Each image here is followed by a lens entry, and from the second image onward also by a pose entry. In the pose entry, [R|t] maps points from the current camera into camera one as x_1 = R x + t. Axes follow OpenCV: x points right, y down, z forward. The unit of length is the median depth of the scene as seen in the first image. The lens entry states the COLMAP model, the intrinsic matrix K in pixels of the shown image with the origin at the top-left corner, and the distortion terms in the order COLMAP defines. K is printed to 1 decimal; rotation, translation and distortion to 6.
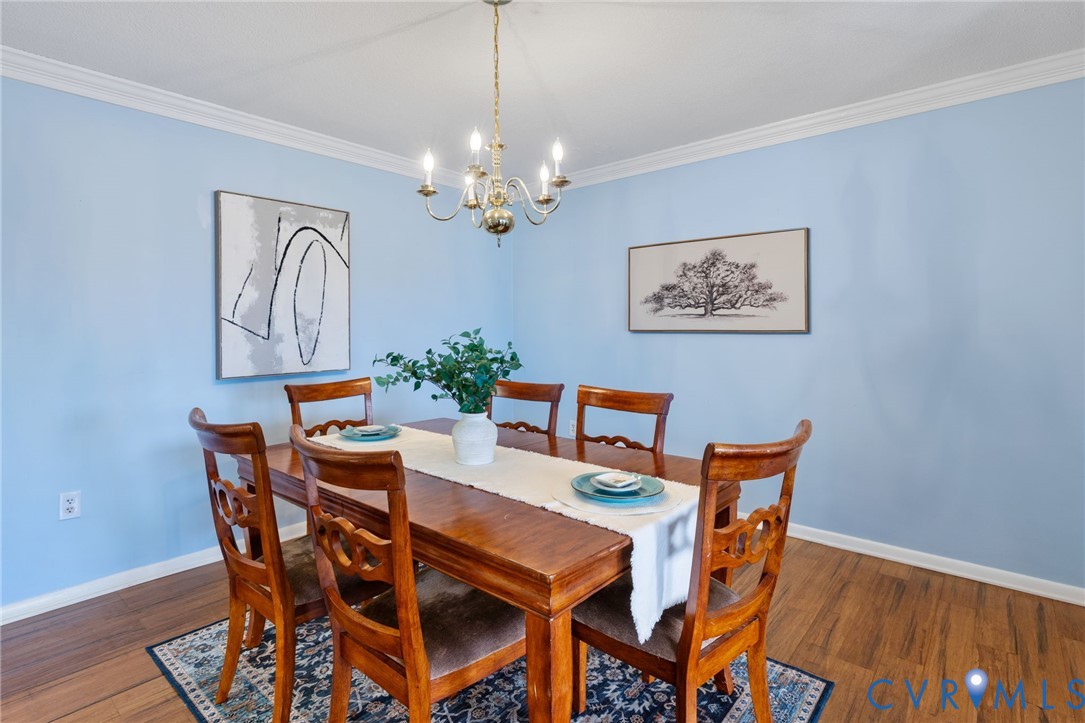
lens RADIAL K [[542.0, 0, 552.1], [0, 542.0, 348.1], [0, 0, 1]] dist [0.000953, 0.000479]
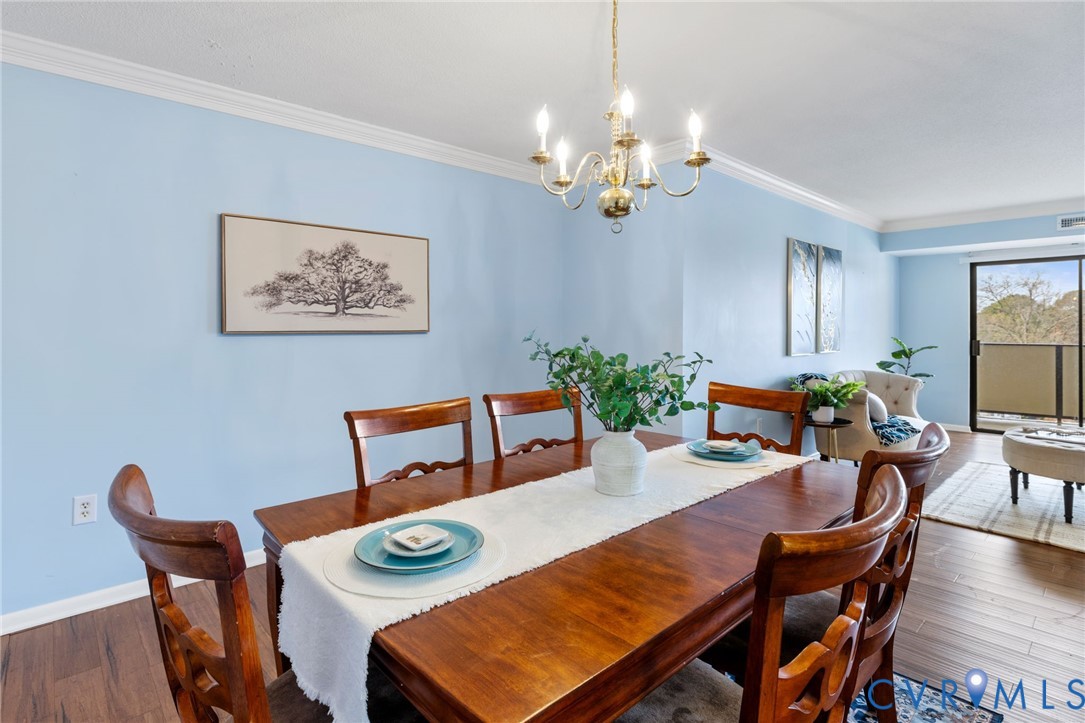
lens RADIAL K [[542.0, 0, 546.8], [0, 542.0, 327.3], [0, 0, 1]] dist [0.000953, 0.000479]
pose [[0.131119, 0.000401, 0.991367, -0.553081], [0.036942, 0.999303, -0.005290, -0.022108], [-0.990678, 0.037317, 0.131013, 0.558649]]
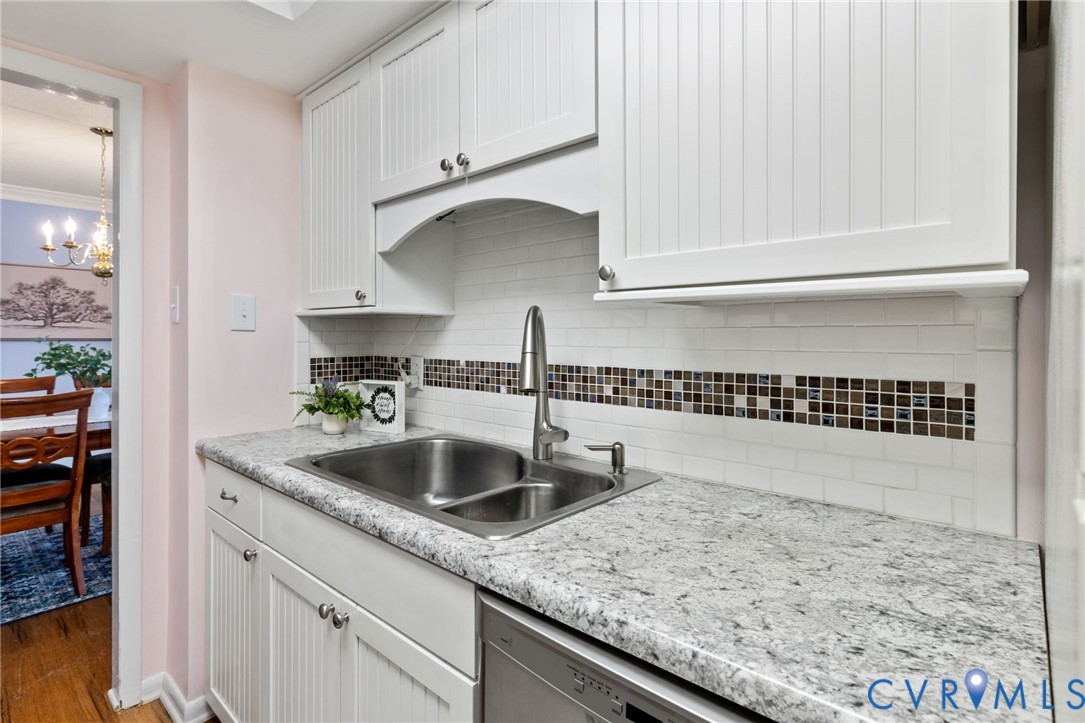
lens RADIAL K [[542.0, 0, 539.2], [0, 542.0, 335.1], [0, 0, 1]] dist [0.000953, 0.000479]
pose [[0.035990, 0.008151, 0.999319, -0.959518], [0.037637, 0.999246, -0.009506, 0.014847], [-0.998643, 0.037953, 0.035656, -0.201646]]
